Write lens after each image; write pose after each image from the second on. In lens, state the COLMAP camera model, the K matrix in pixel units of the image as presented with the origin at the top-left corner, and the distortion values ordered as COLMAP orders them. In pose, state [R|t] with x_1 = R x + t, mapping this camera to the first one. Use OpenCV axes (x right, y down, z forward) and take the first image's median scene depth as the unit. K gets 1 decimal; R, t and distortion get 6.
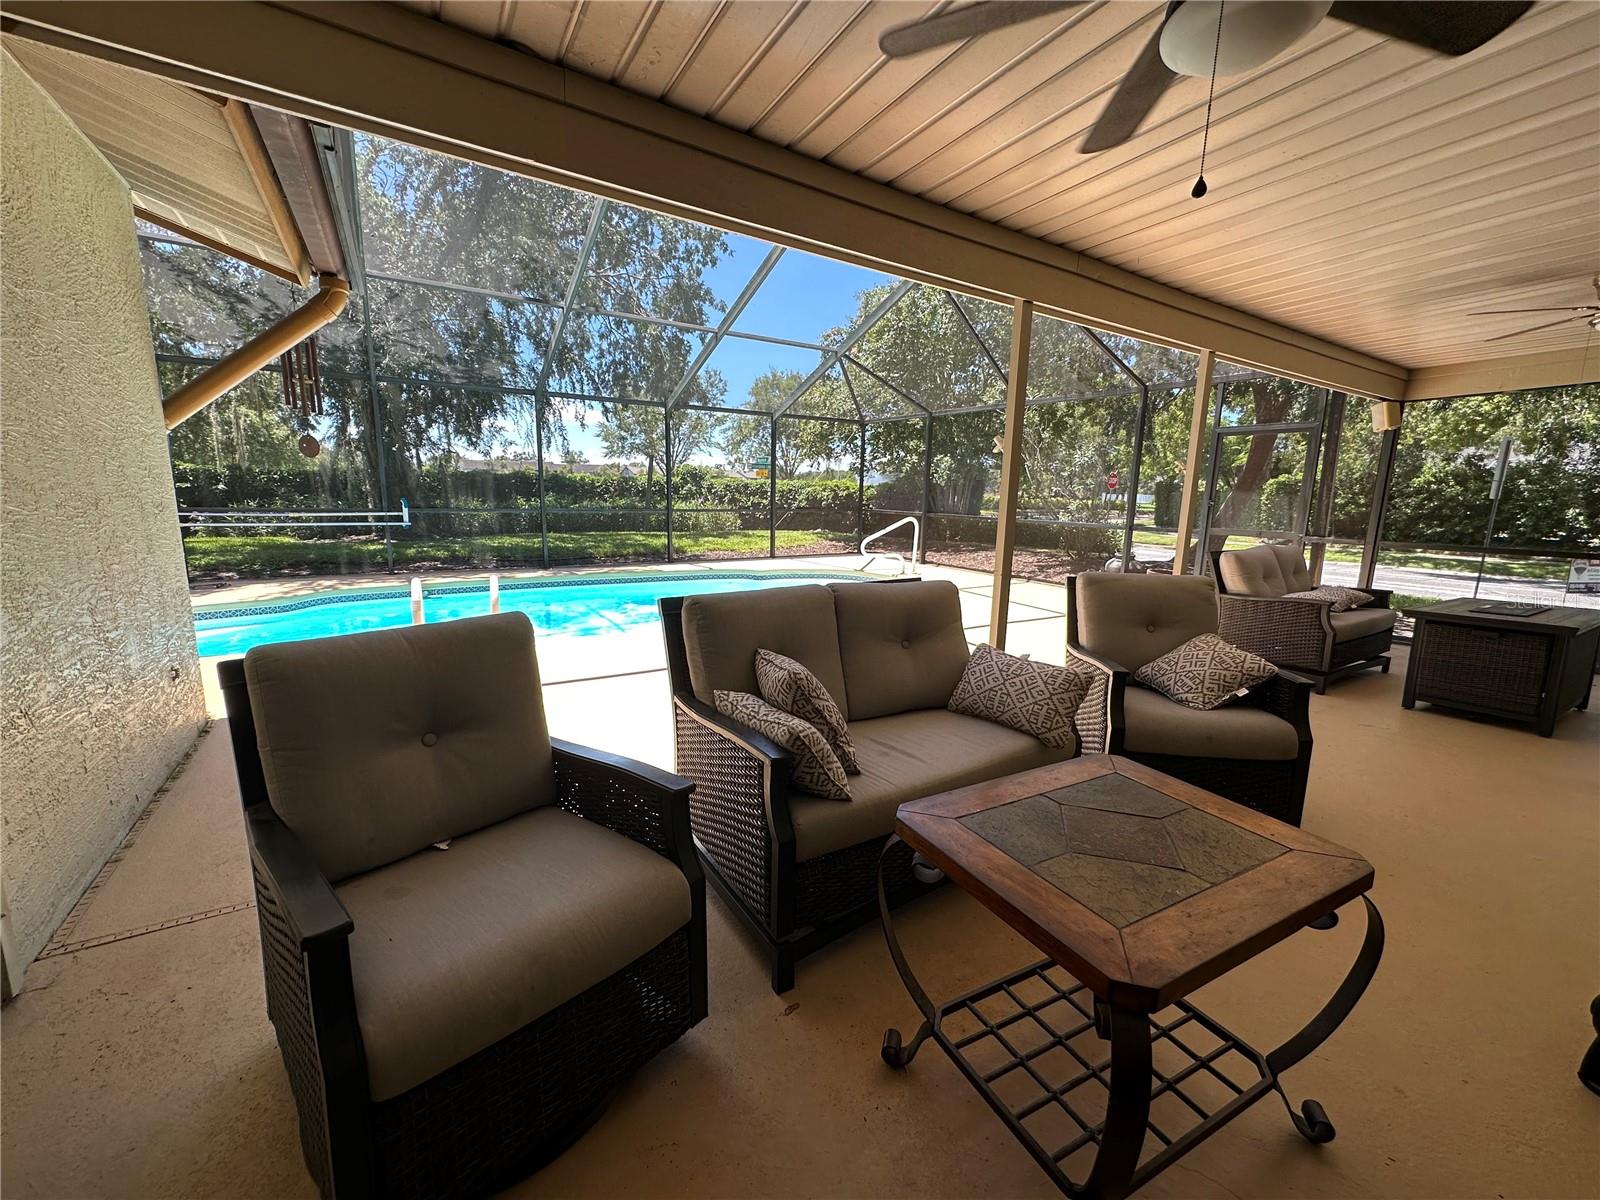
lens RADIAL K [[639.9, 0, 797.7], [0, 639.9, 604.0], [0, 0, 1]] dist [-0.001606, 0.000612]
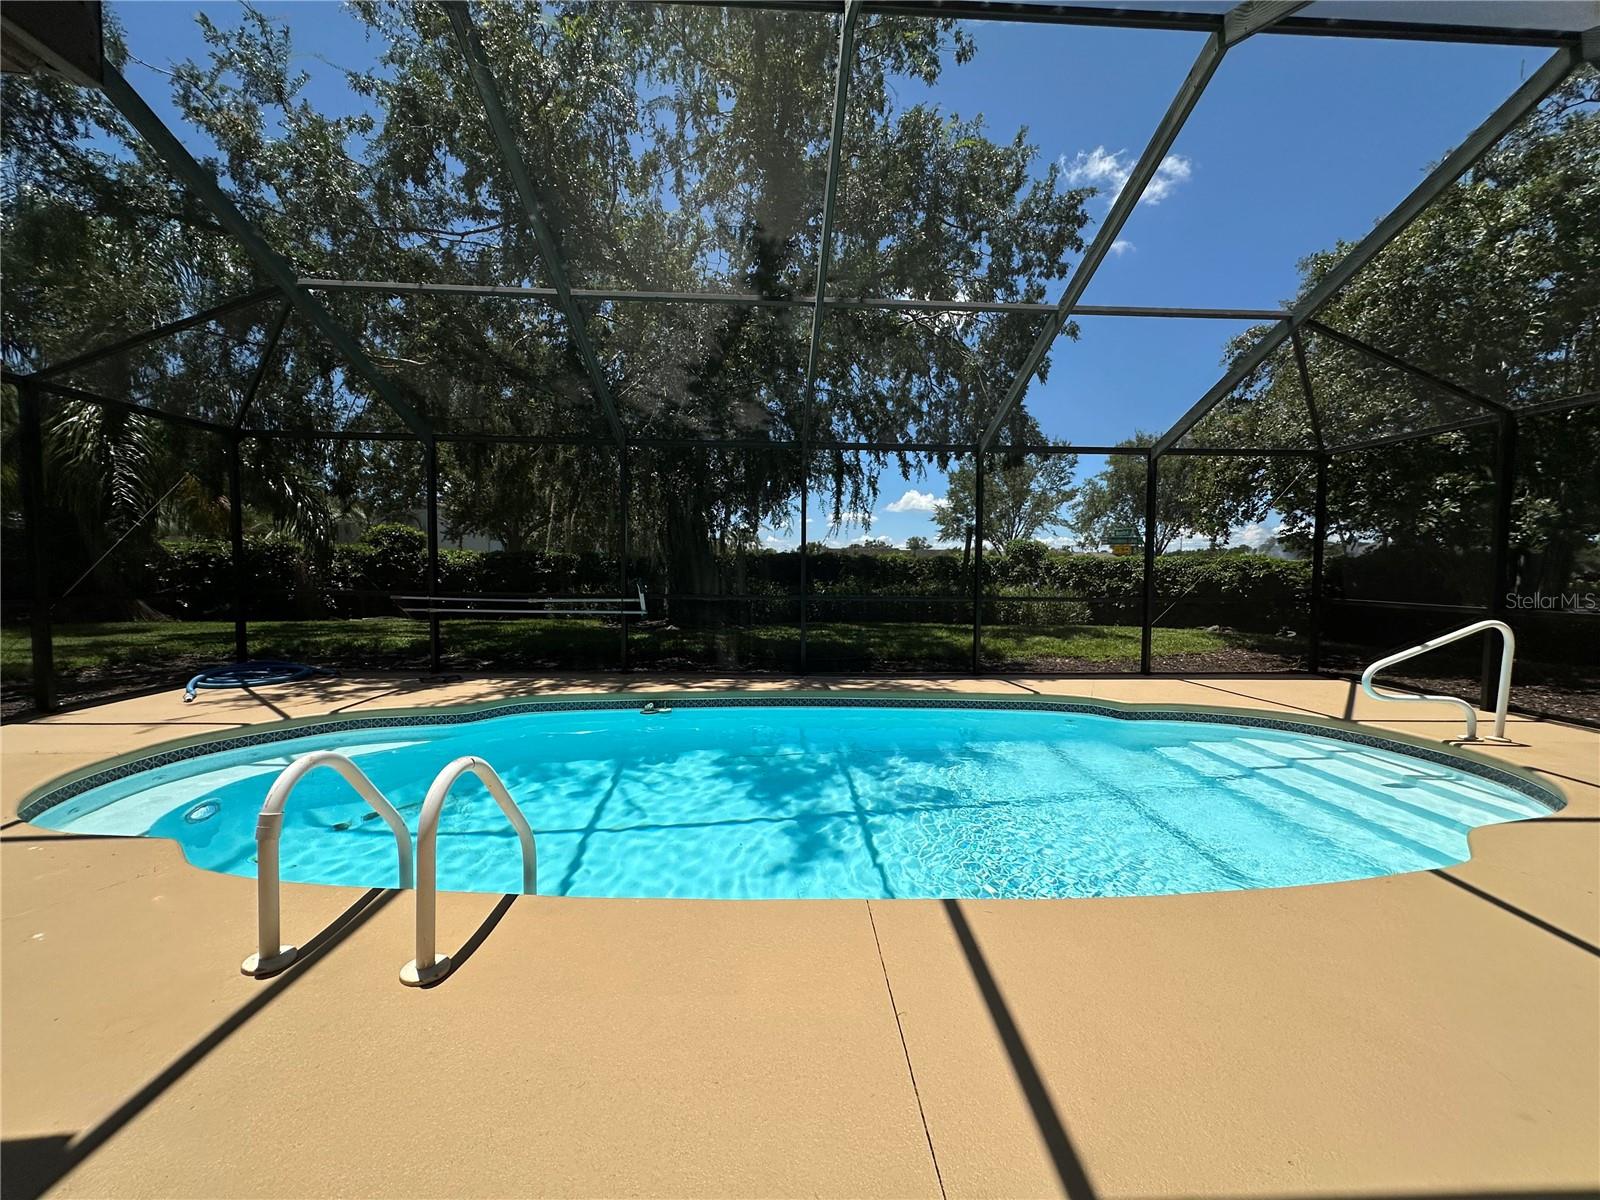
lens RADIAL K [[639.9, 0, 798.1], [0, 639.9, 604.8], [0, 0, 1]] dist [-0.001606, 0.000612]
pose [[0.869486, 0.015306, -0.493721, -0.022754], [-0.078345, 0.991141, -0.107245, -0.038580], [0.487705, 0.131928, 0.862982, 0.239618]]
